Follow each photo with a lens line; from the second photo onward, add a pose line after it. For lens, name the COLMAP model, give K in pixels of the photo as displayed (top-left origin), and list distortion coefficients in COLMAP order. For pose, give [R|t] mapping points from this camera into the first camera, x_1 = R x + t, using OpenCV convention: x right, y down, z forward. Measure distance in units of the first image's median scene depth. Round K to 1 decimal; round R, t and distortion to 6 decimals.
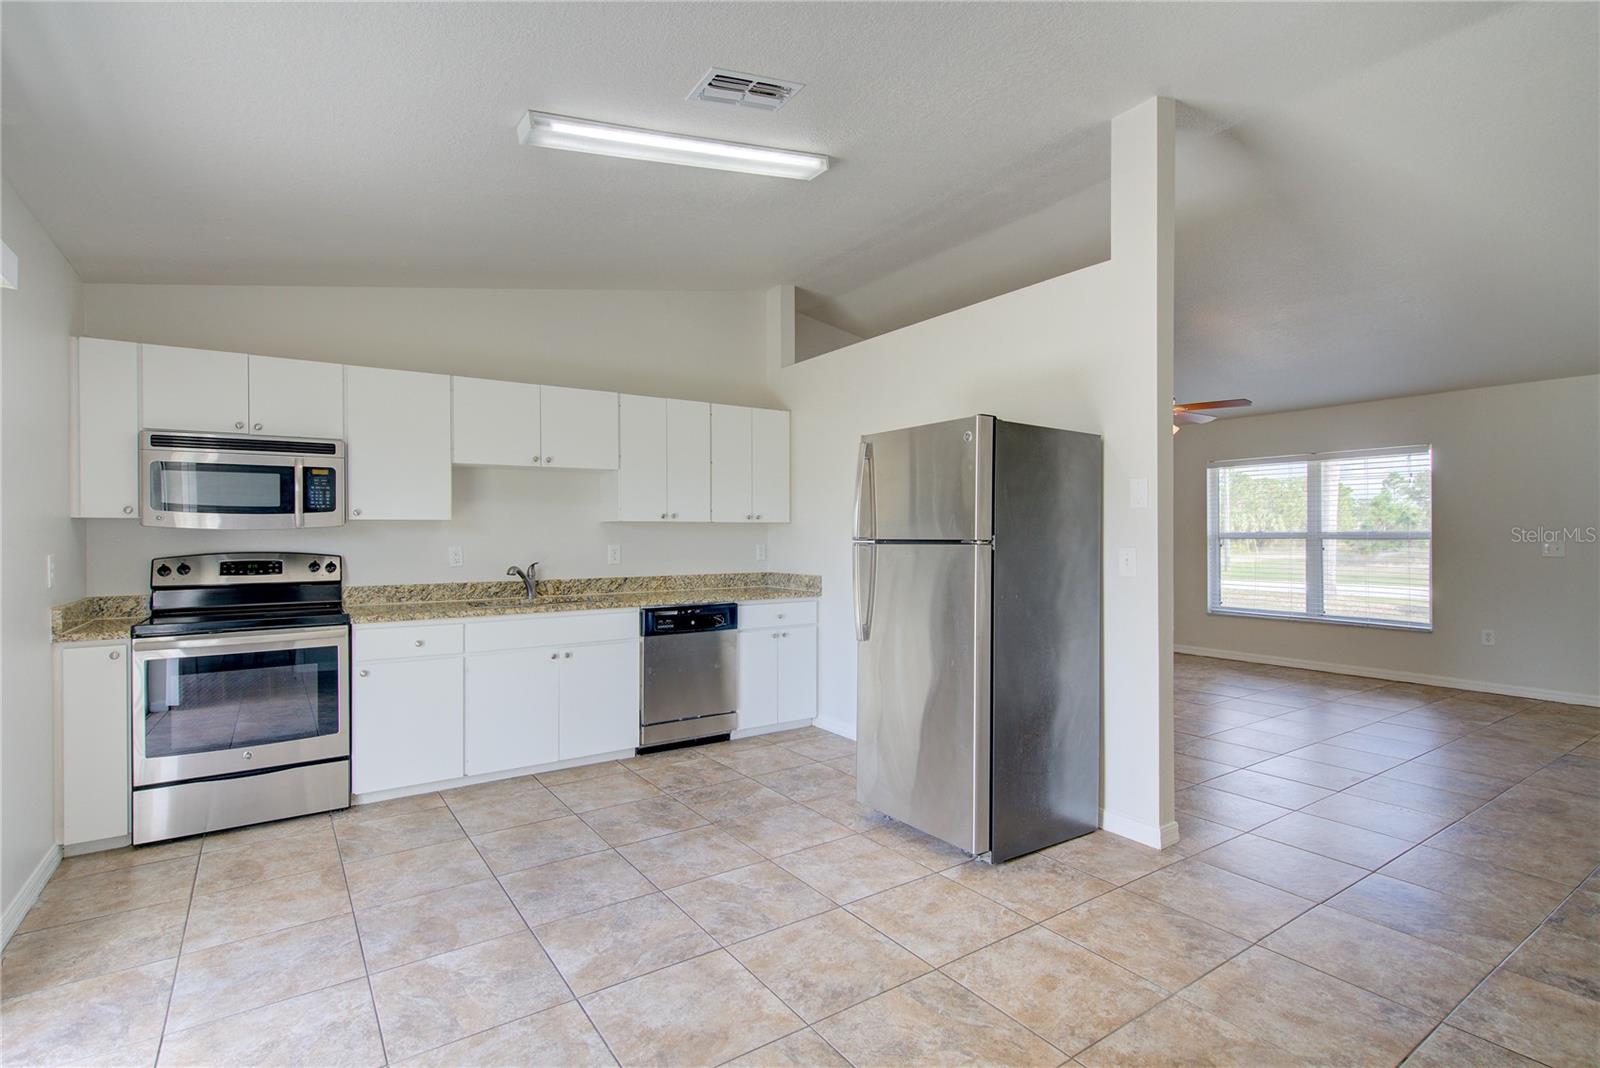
lens RADIAL K [[741.7, 0, 777.4], [0, 741.7, 541.4], [0, 0, 1]] dist [0.003503, -0.001593]
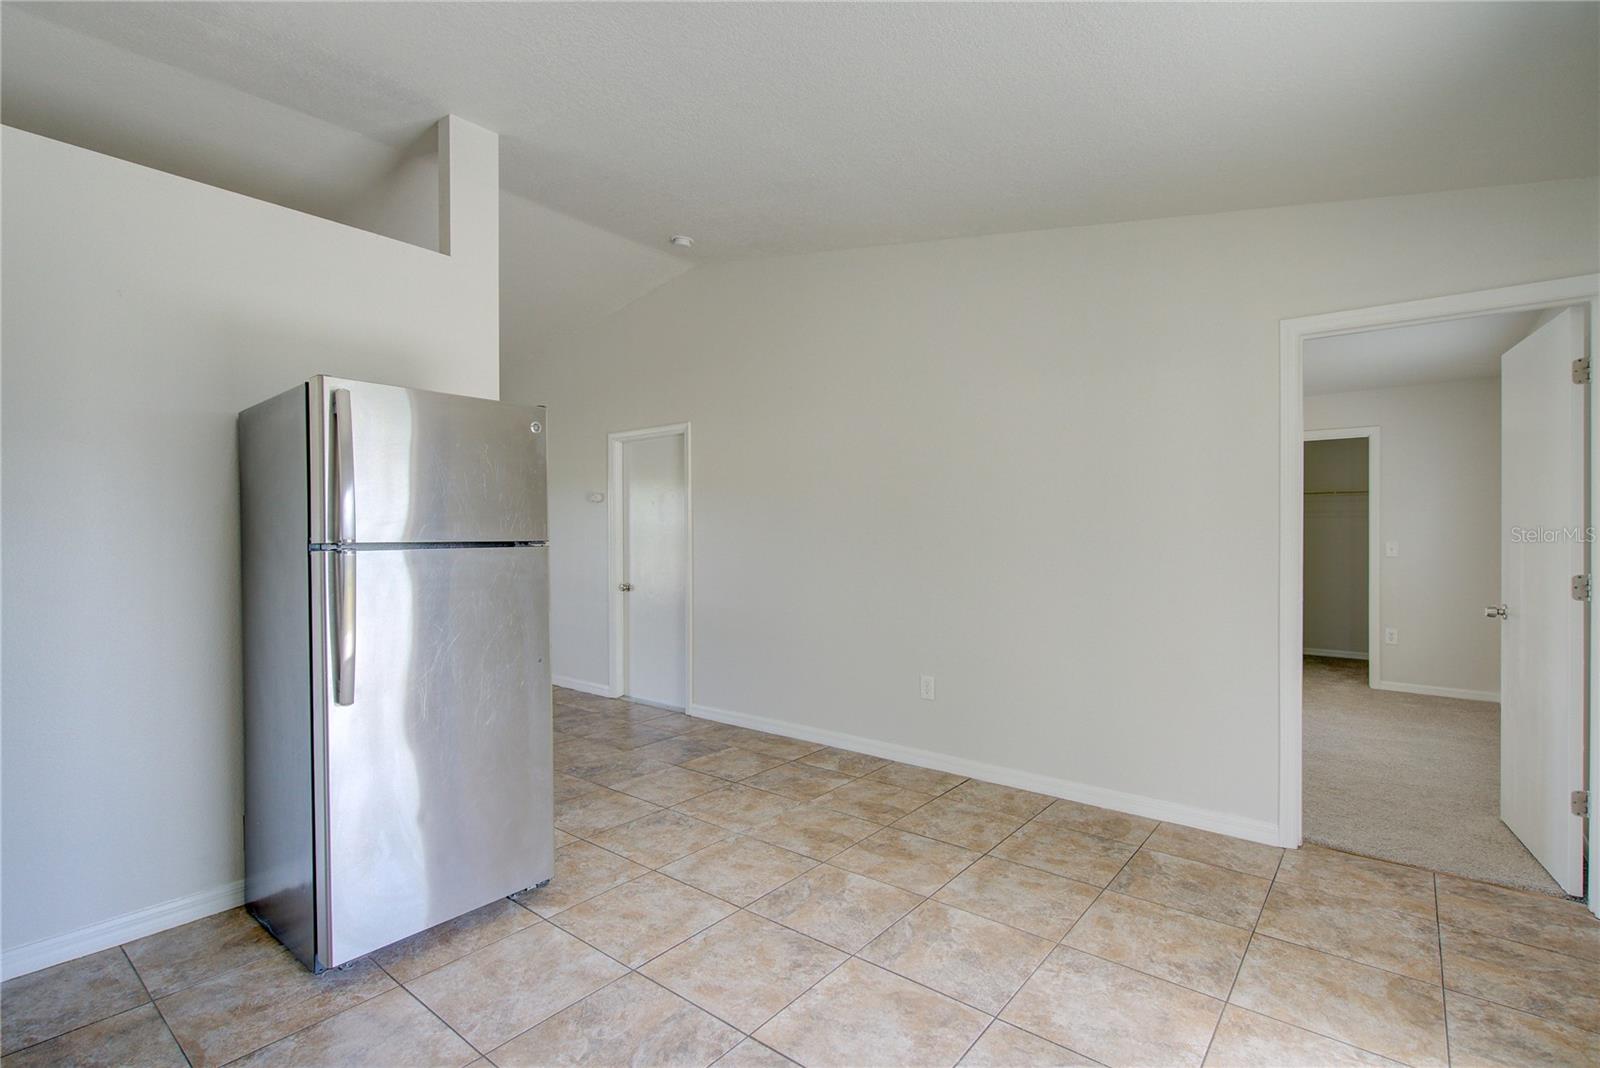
lens RADIAL K [[741.7, 0, 804.2], [0, 741.7, 534.8], [0, 0, 1]] dist [0.003503, -0.001593]
pose [[-0.297752, 0.005049, 0.954630, -0.581991], [0.009741, 0.999950, -0.002250, -0.003737], [-0.954593, 0.008629, -0.297787, 0.782004]]
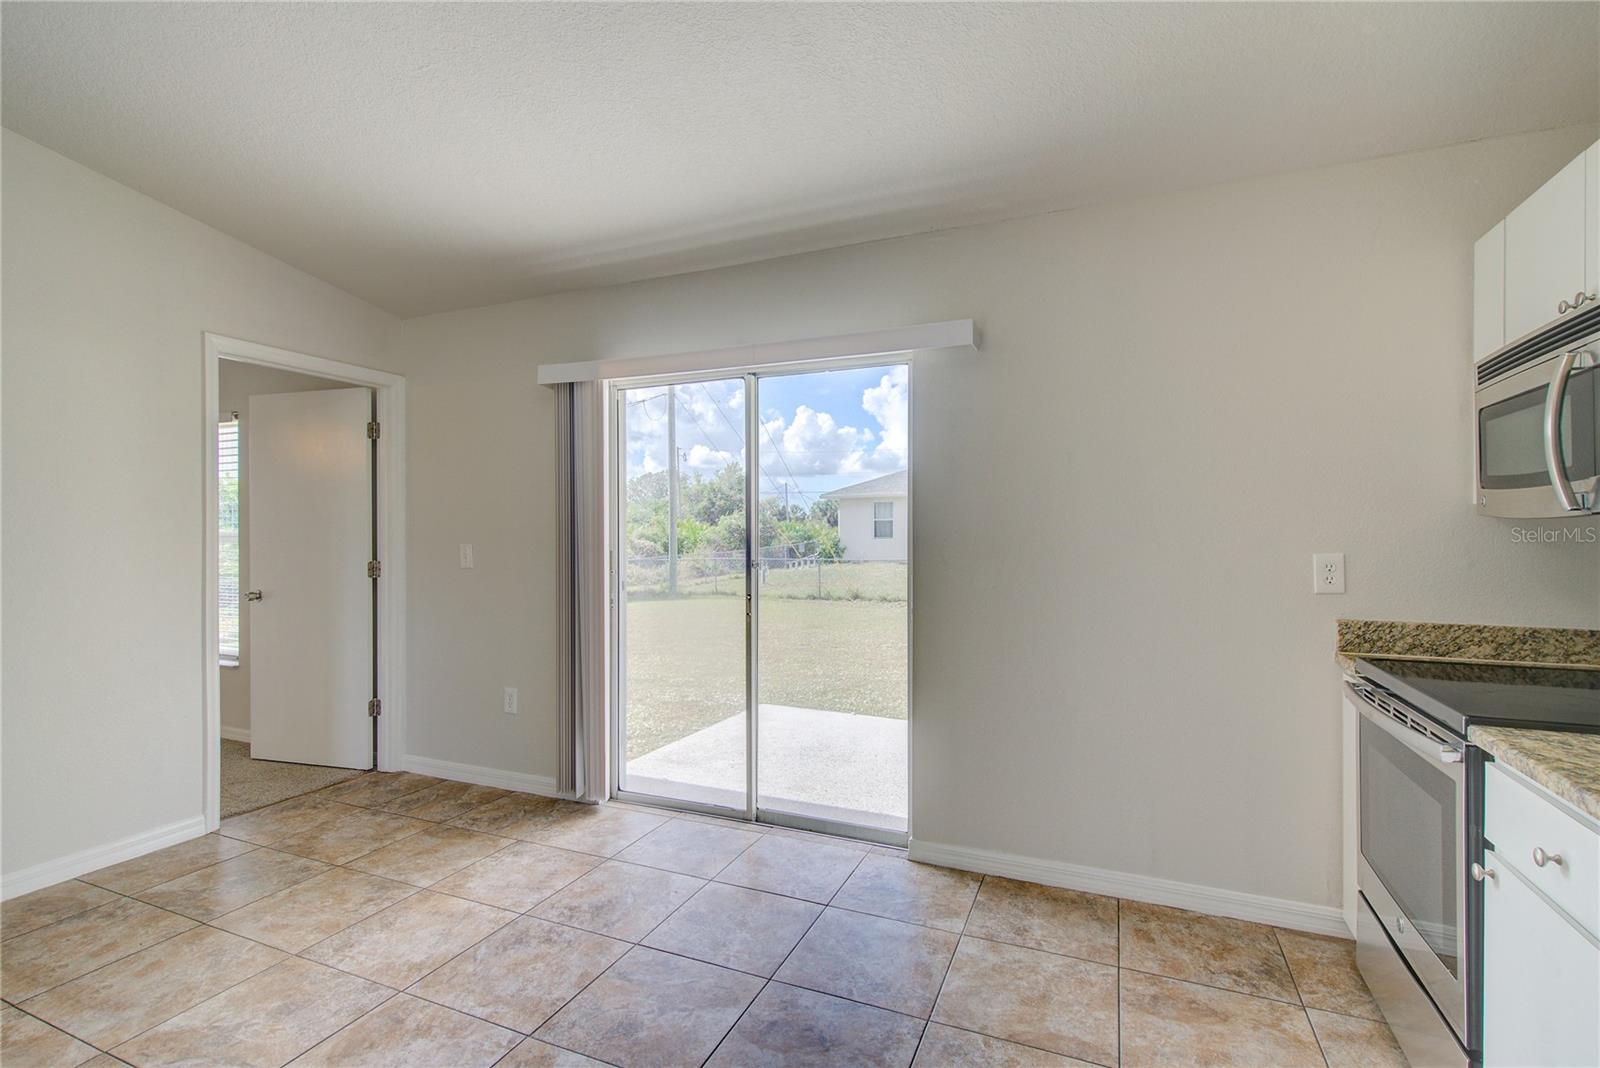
lens RADIAL K [[741.7, 0, 798.6], [0, 741.7, 535.8], [0, 0, 1]] dist [0.003503, -0.001593]
pose [[-0.836416, 0.005801, -0.548065, -0.029036], [0.000601, 0.999953, 0.009666, -0.008375], [0.548096, 0.007756, -0.836380, 1.148000]]
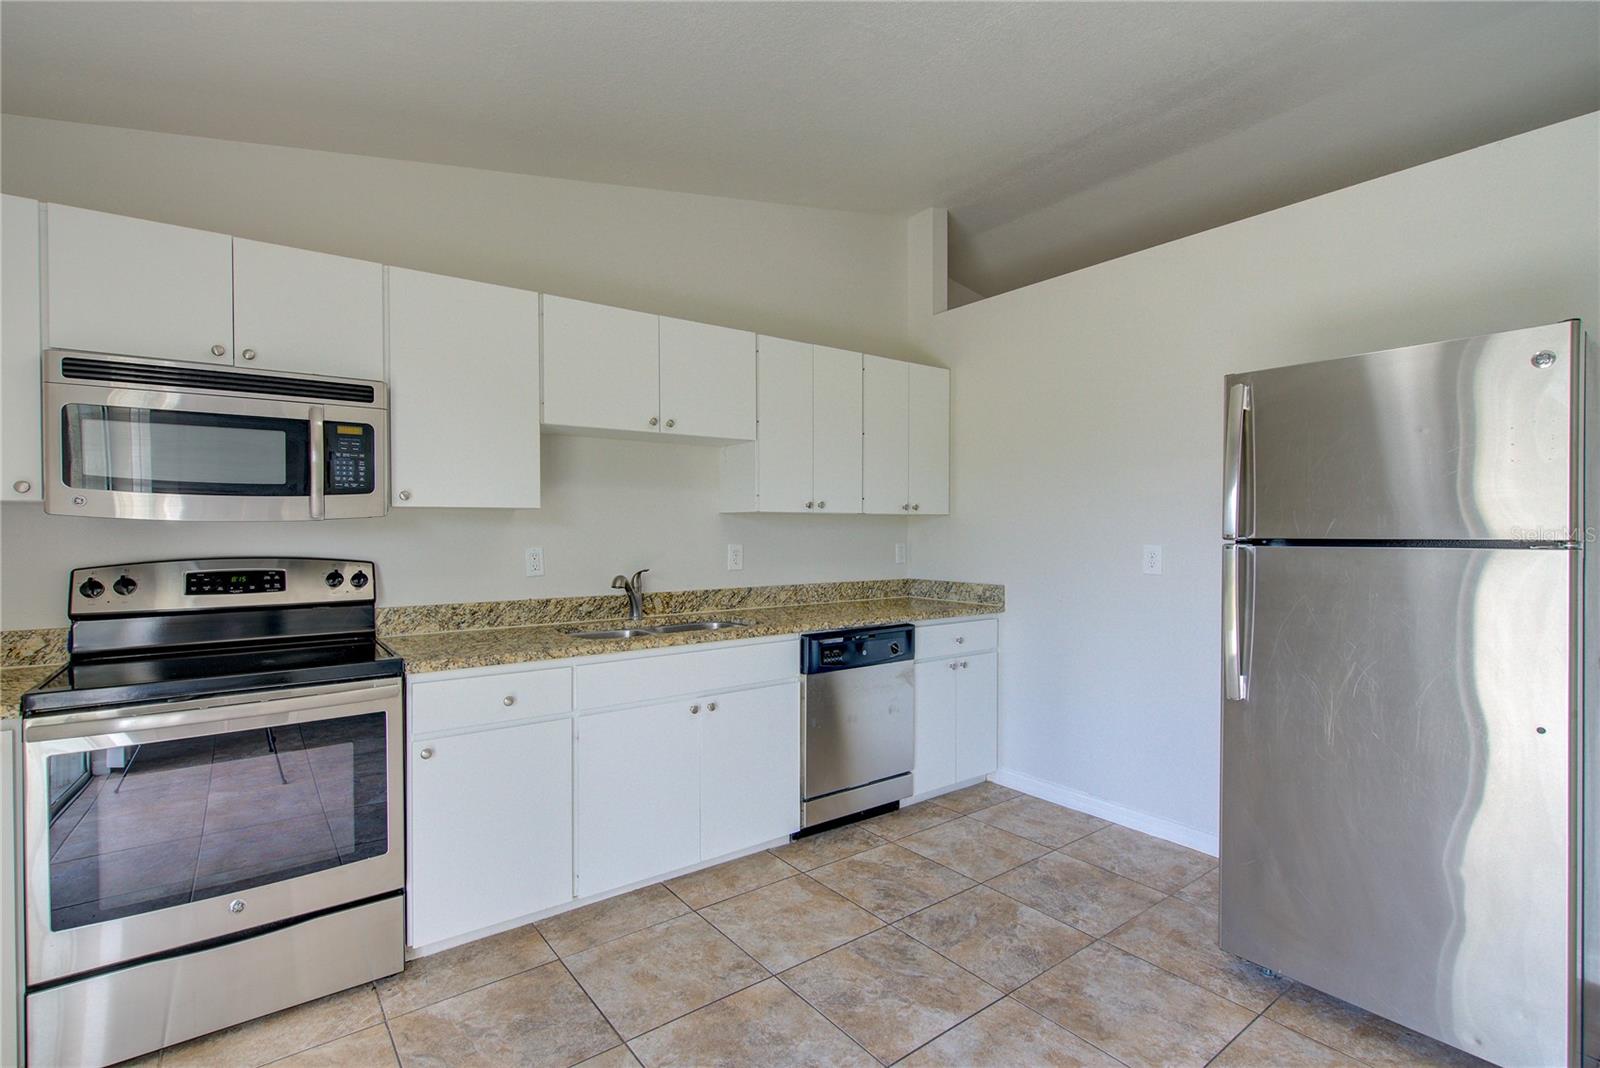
lens RADIAL K [[741.7, 0, 790.3], [0, 741.7, 544.1], [0, 0, 1]] dist [0.003503, -0.001593]
pose [[0.999139, 0.000167, 0.041492, -0.280075], [-0.000549, 0.999957, 0.009215, -0.003171], [-0.041488, -0.009230, 0.999096, 0.370206]]
